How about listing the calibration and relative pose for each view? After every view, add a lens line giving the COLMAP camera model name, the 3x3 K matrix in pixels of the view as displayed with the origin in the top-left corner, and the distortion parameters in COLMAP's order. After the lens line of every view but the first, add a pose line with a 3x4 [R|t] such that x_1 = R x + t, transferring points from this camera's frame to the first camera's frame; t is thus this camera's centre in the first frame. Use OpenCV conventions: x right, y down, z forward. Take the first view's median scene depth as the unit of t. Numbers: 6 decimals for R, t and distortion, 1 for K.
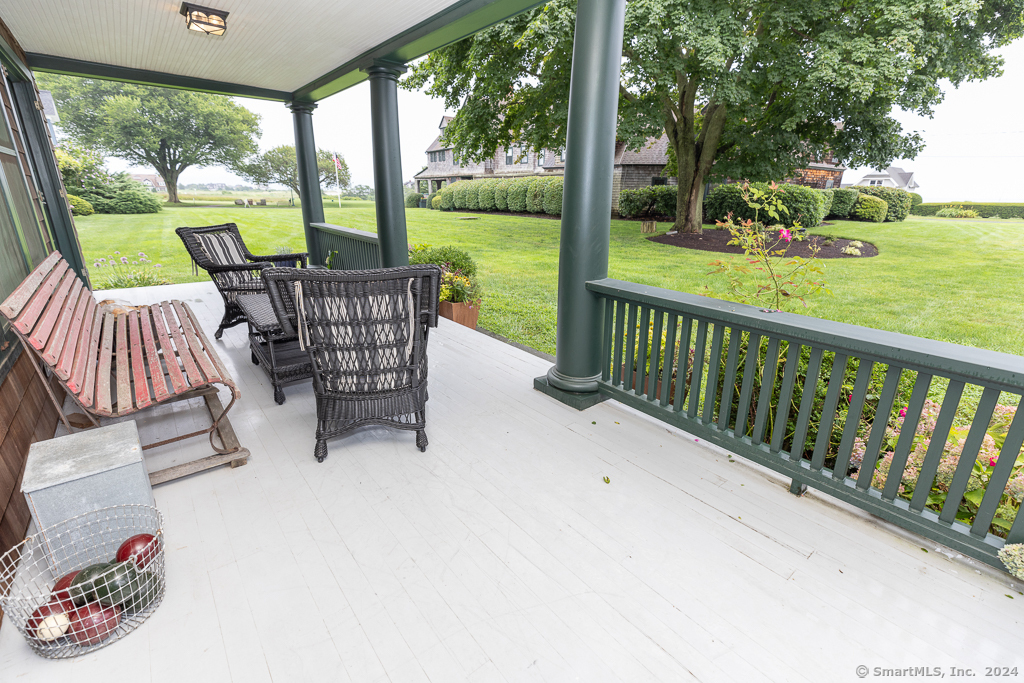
lens RADIAL K [[457.9, 0, 513.8], [0, 457.9, 344.0], [0, 0, 1]] dist [-0.001199, 0.001549]
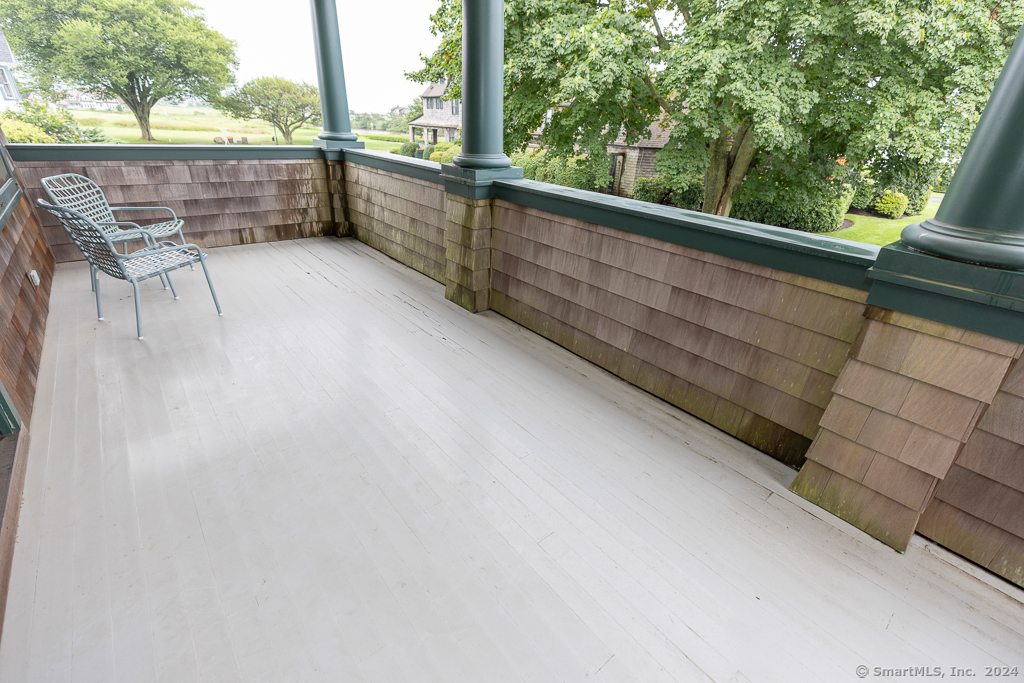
lens RADIAL K [[457.9, 0, 513.2], [0, 457.9, 334.7], [0, 0, 1]] dist [-0.001199, 0.001549]
pose [[0.999504, 0.016196, 0.026996, -0.023623], [-0.019717, 0.990546, 0.135759, -0.071125], [-0.024542, -0.136224, 0.990374, 0.008708]]
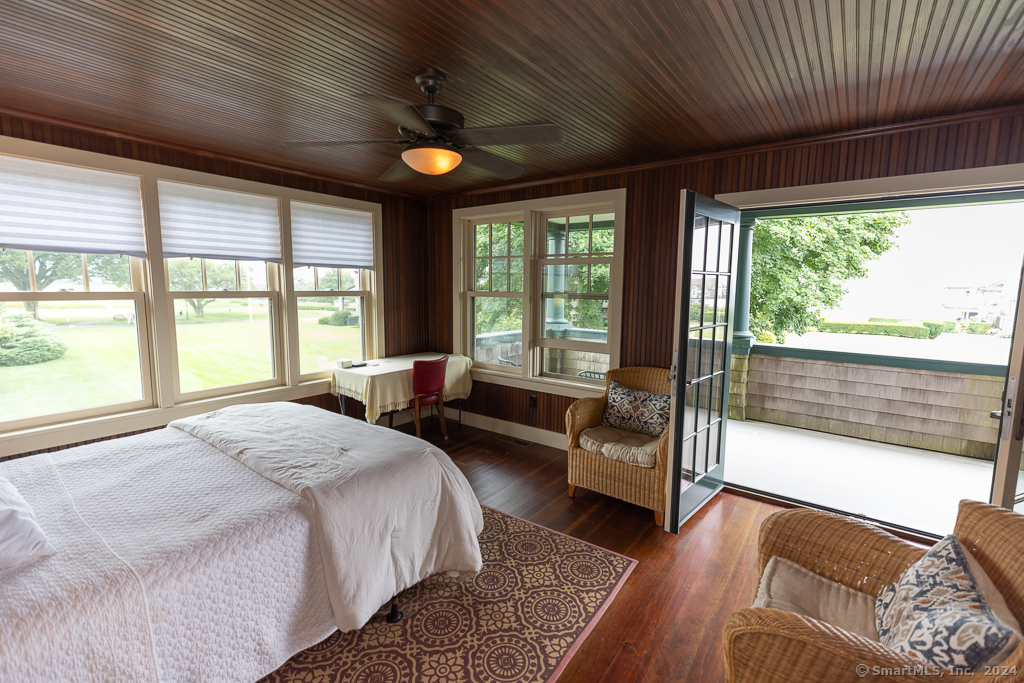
lens RADIAL K [[457.9, 0, 504.0], [0, 457.9, 337.5], [0, 0, 1]] dist [-0.001199, 0.001549]
pose [[0.972343, -0.037373, 0.230546, -0.107656], [0.079222, 0.981370, -0.175036, -0.070098], [-0.219709, 0.188459, 0.957189, -0.021010]]
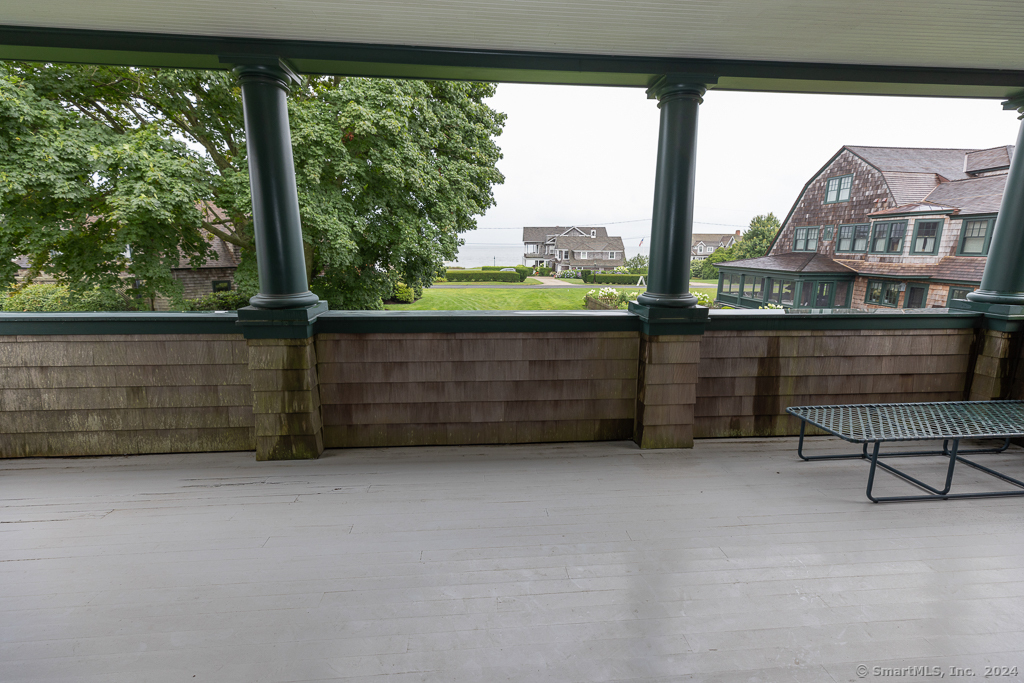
lens RADIAL K [[457.9, 0, 512.3], [0, 457.9, 341.2], [0, 0, 1]] dist [-0.001199, 0.001549]
pose [[0.558829, -0.188198, 0.807646, -0.058783], [0.254211, 0.965898, 0.049179, -0.076363], [-0.789359, 0.177830, 0.587613, 0.017129]]
